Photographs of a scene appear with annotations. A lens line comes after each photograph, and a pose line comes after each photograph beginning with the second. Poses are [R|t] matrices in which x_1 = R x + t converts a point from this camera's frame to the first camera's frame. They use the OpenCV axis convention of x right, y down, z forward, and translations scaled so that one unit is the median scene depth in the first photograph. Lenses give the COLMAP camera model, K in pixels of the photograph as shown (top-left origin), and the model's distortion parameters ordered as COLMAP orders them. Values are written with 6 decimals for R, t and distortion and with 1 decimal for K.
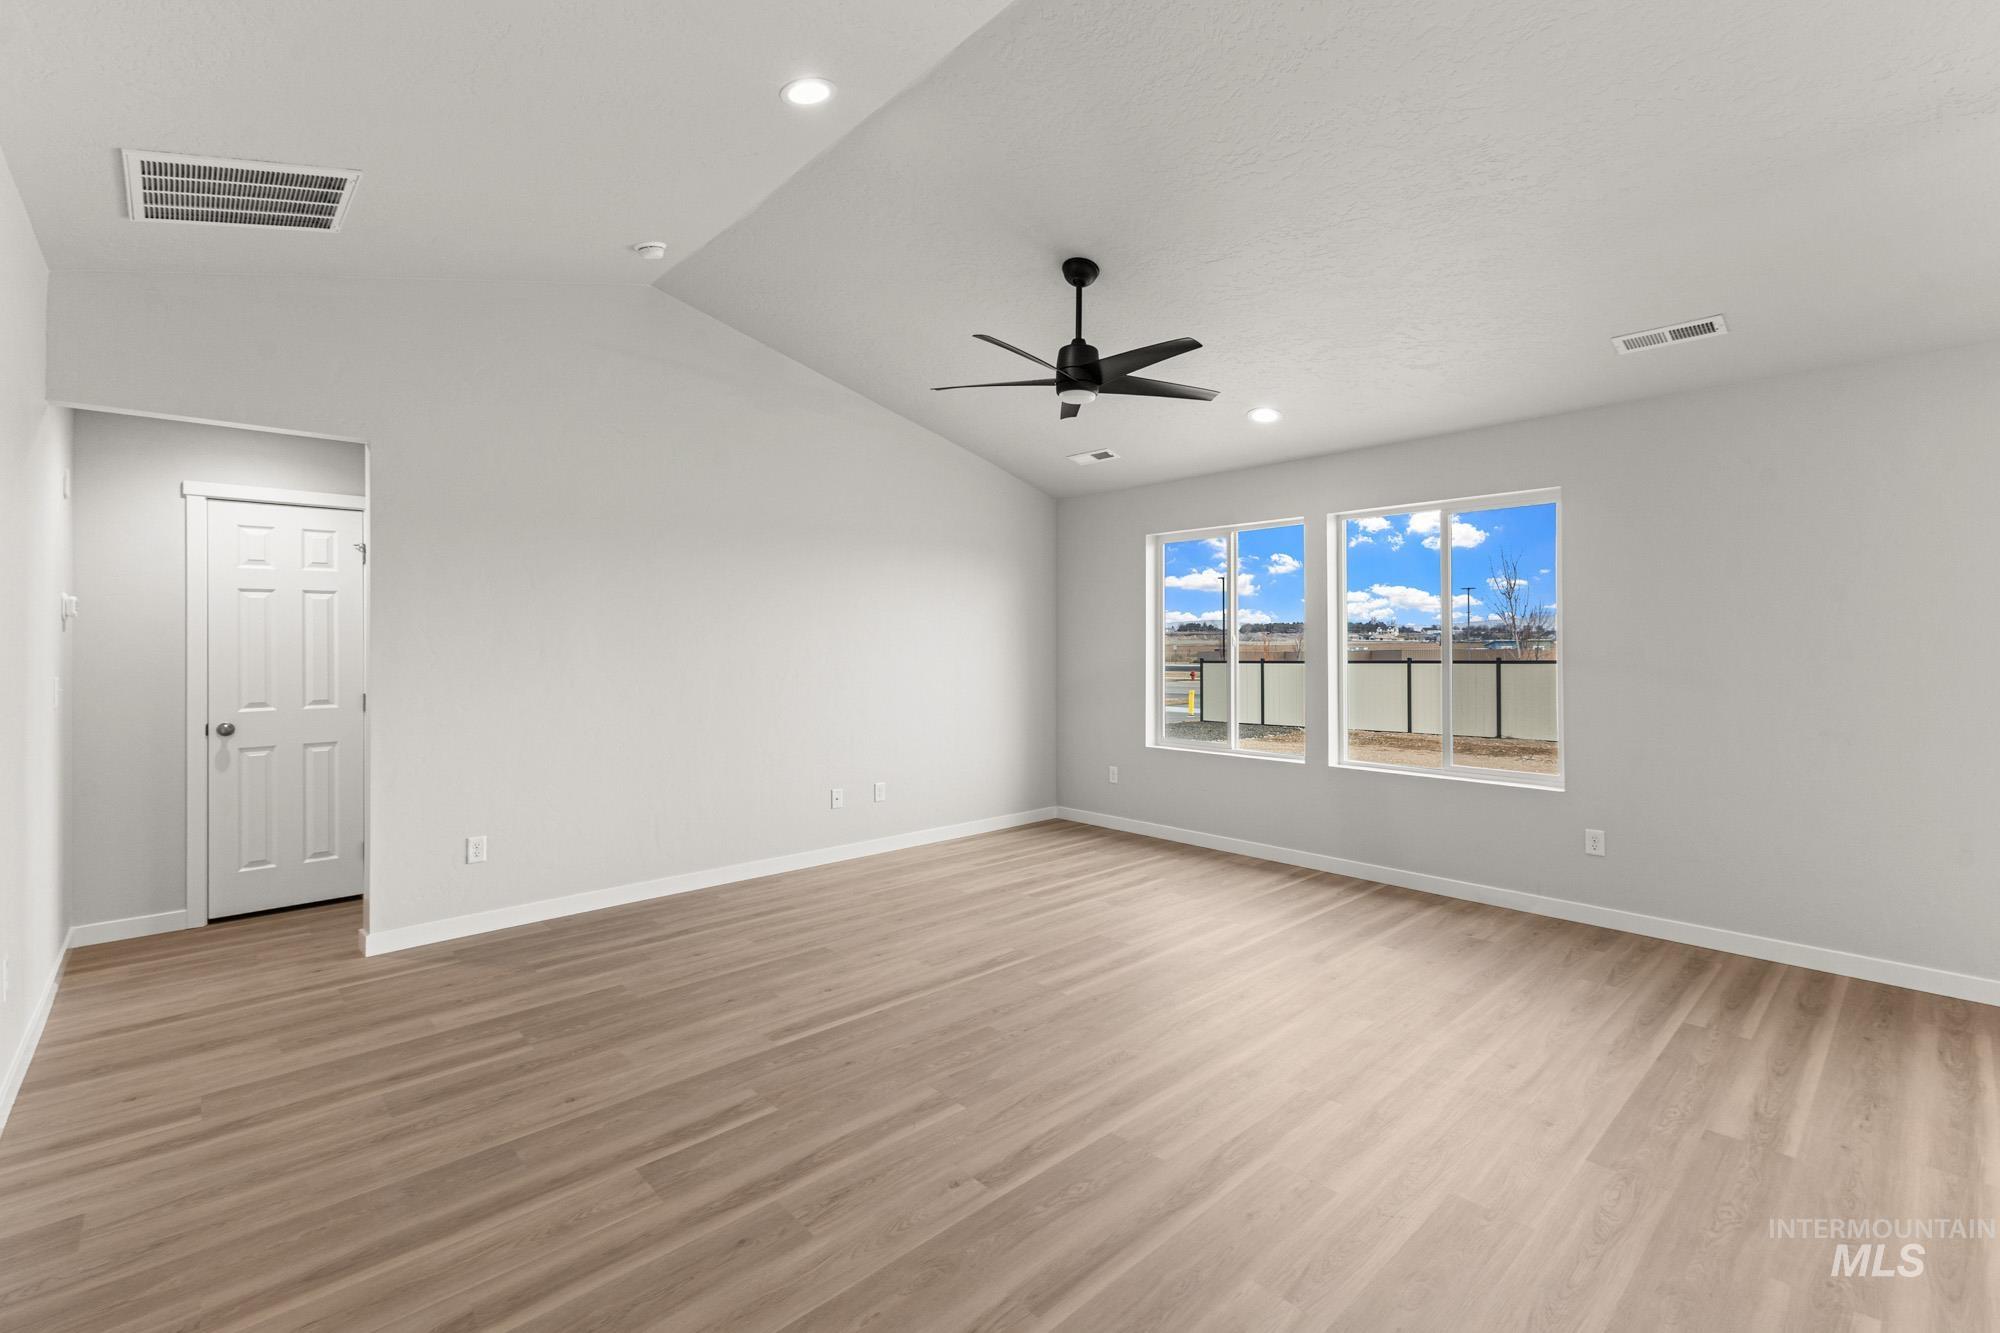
lens RADIAL K [[853.7, 0, 1006.1], [0, 853.7, 661.2], [0, 0, 1]] dist [0.032977, 0.000100]
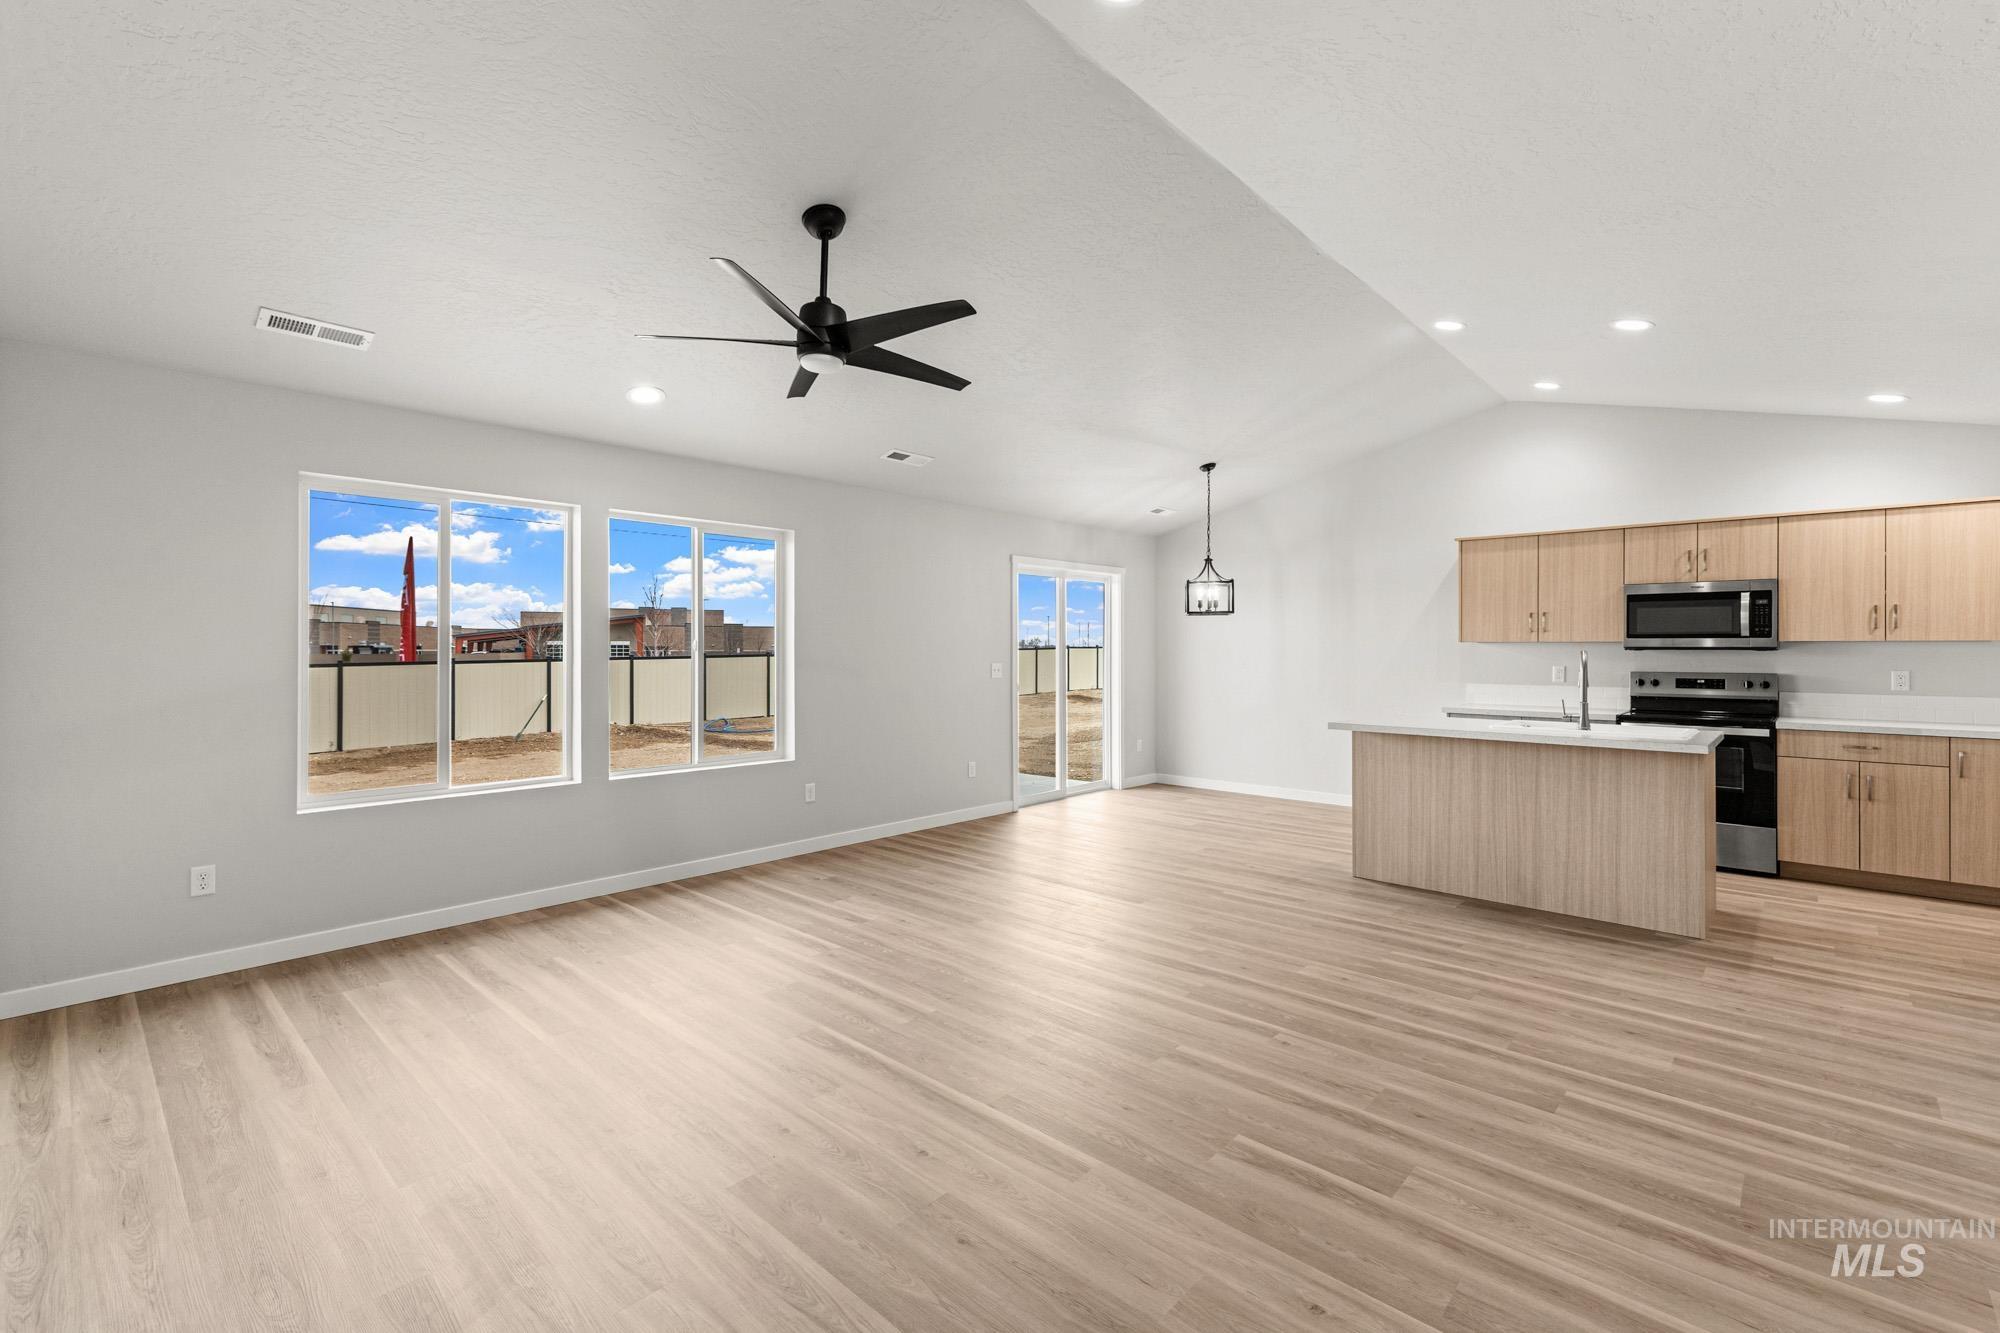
lens RADIAL K [[873.7, 0, 1002.4], [0, 873.7, 645.2], [0, 0, 1]] dist [0.038095, 0.000020]
pose [[-0.084685, 0.016814, 0.996266, -1.120928], [0.007439, 0.999840, -0.016242, -0.001255], [-0.996380, 0.006036, -0.084797, 1.230964]]
